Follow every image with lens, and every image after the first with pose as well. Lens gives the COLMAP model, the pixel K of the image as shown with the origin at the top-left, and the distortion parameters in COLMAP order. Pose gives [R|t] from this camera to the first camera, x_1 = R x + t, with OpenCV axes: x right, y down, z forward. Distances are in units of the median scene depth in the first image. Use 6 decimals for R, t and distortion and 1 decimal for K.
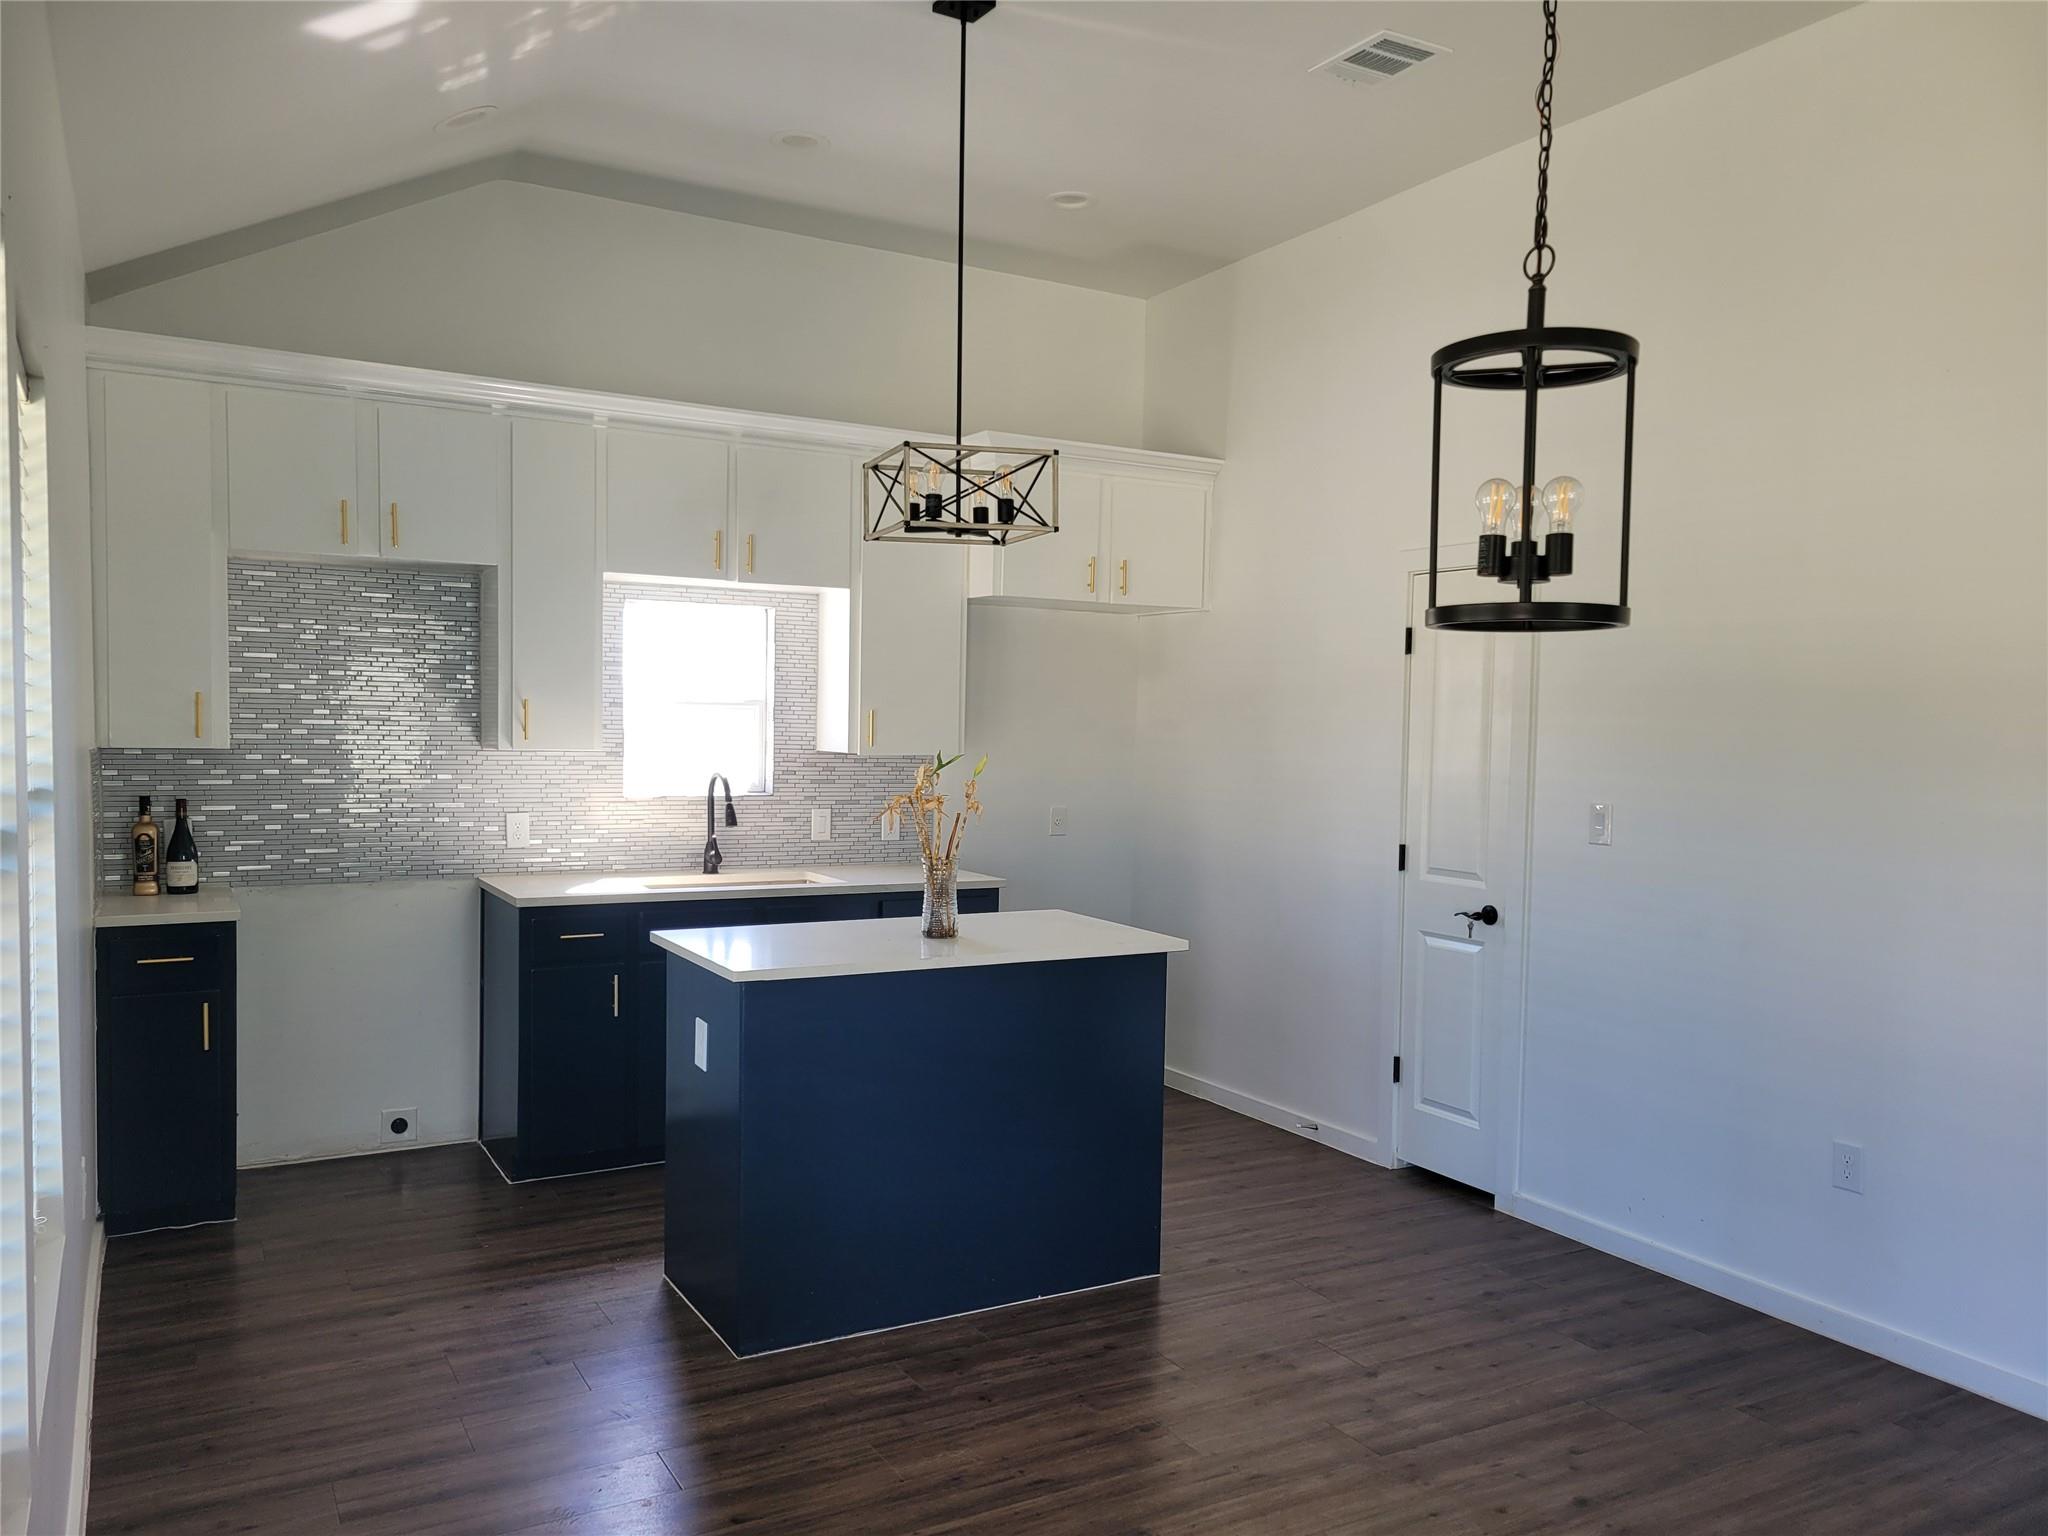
lens RADIAL K [[1512.6, 0, 1019.7], [0, 1512.6, 793.6], [0, 0, 1]] dist [0.053783, -0.015566]
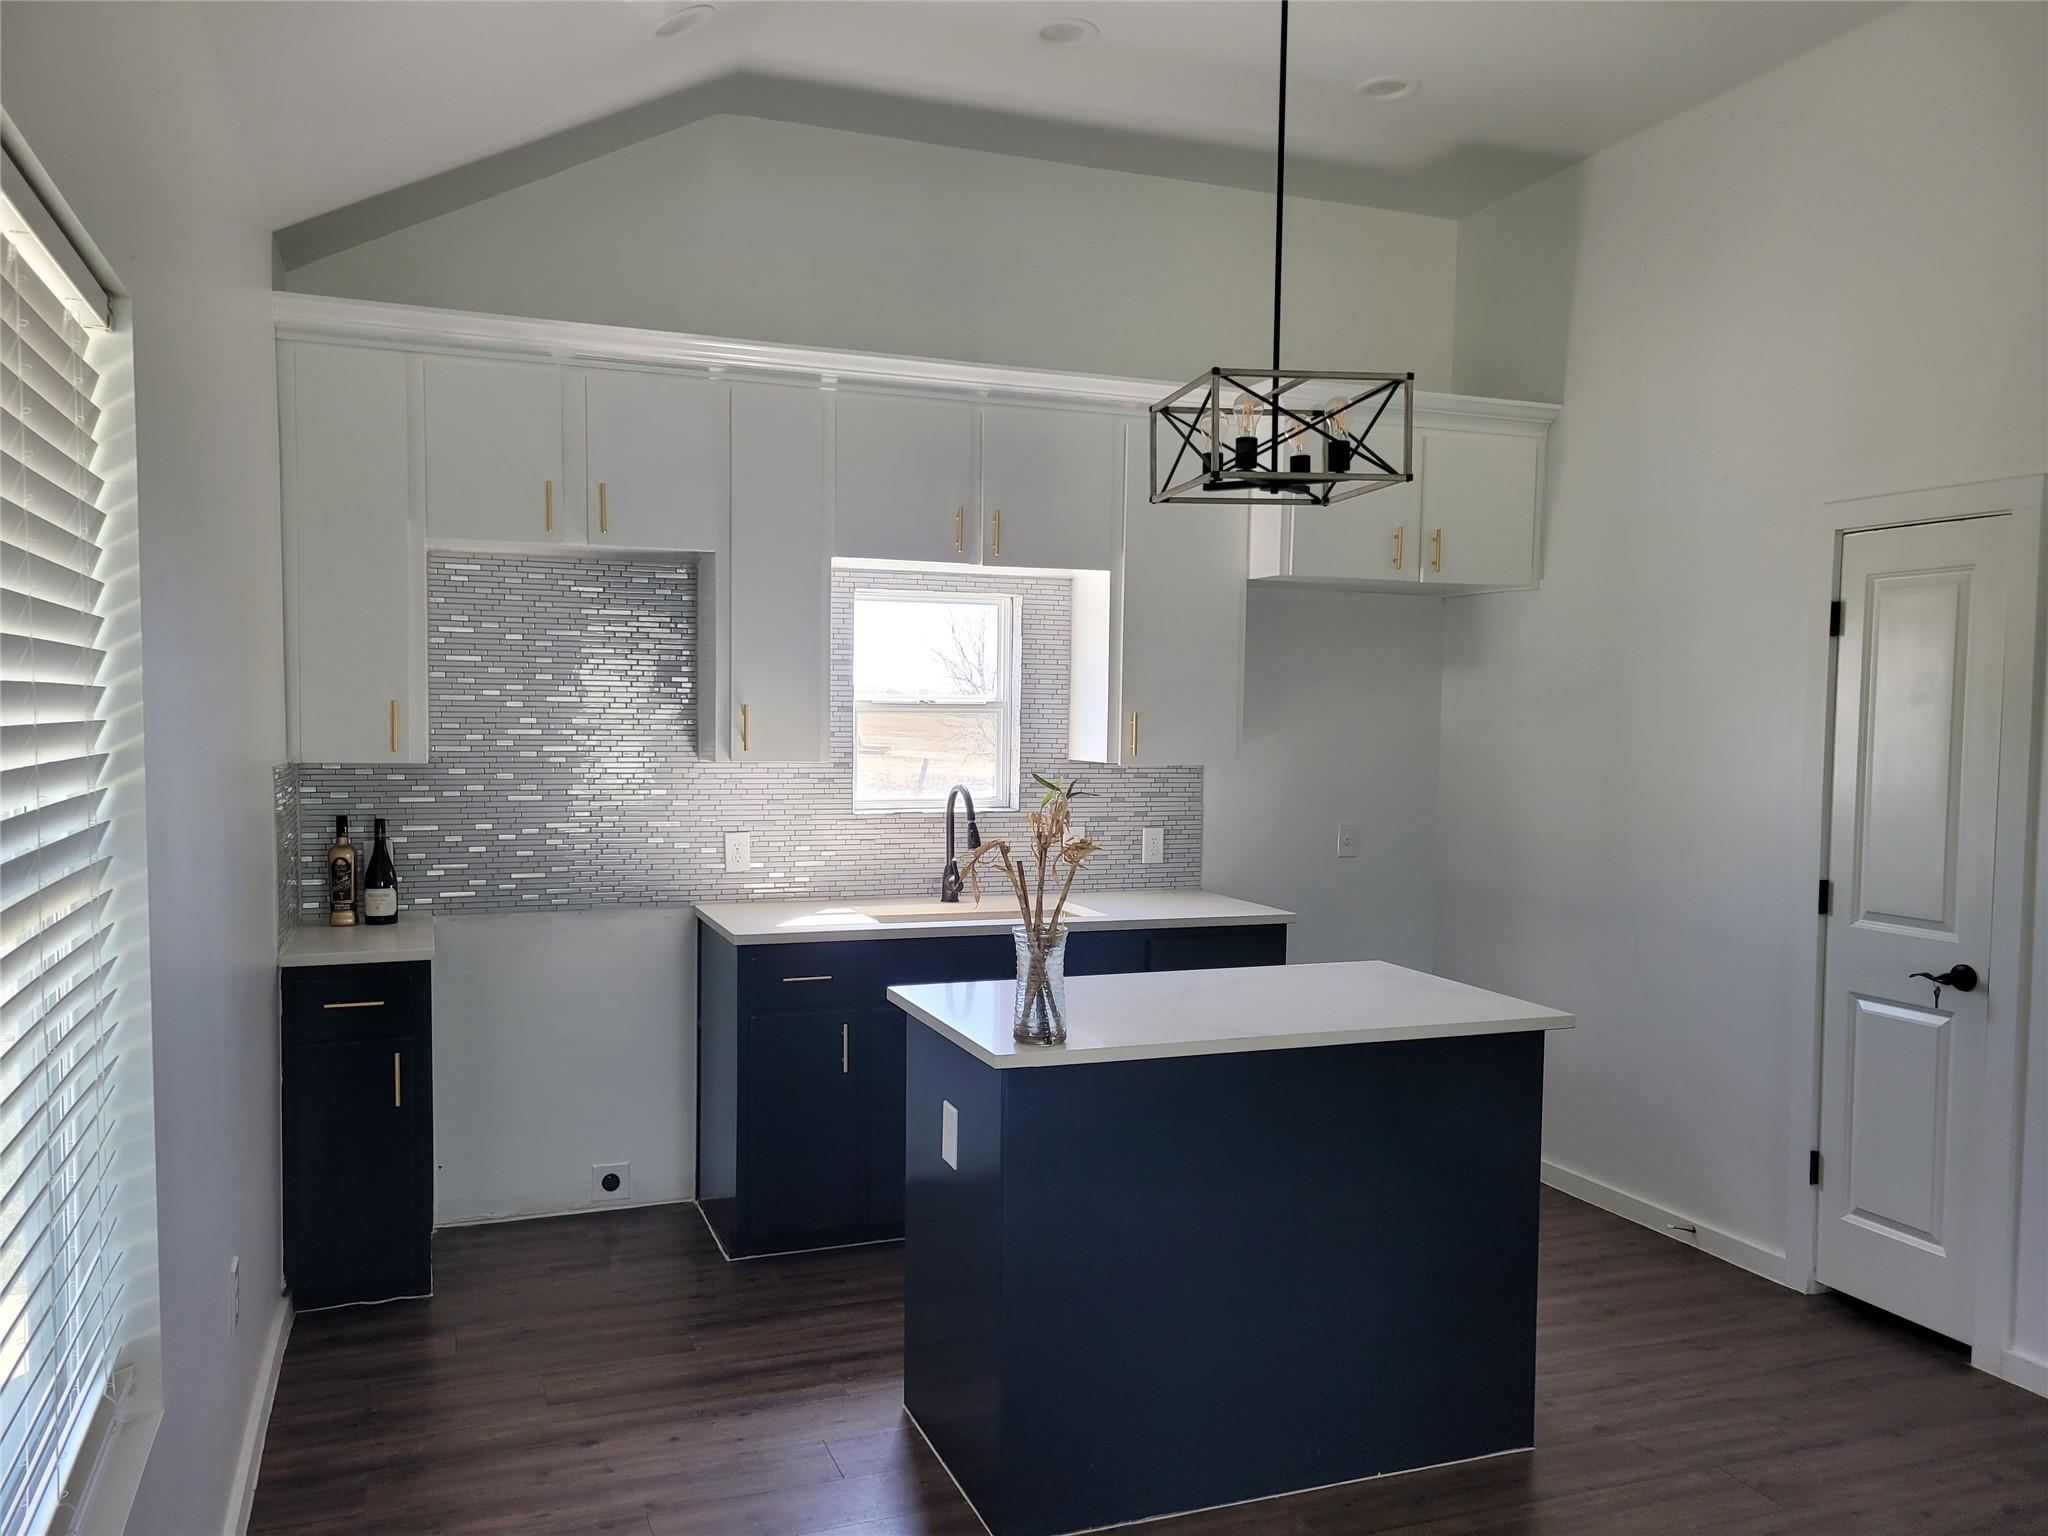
lens RADIAL K [[1512.6, 0, 1008.1], [0, 1512.6, 784.2], [0, 0, 1]] dist [0.053783, -0.015566]
pose [[0.988801, -0.000115, -0.149238, -0.047771], [-0.000253, 0.999997, -0.002451, -0.014763], [0.149237, 0.002461, 0.988798, 0.169008]]
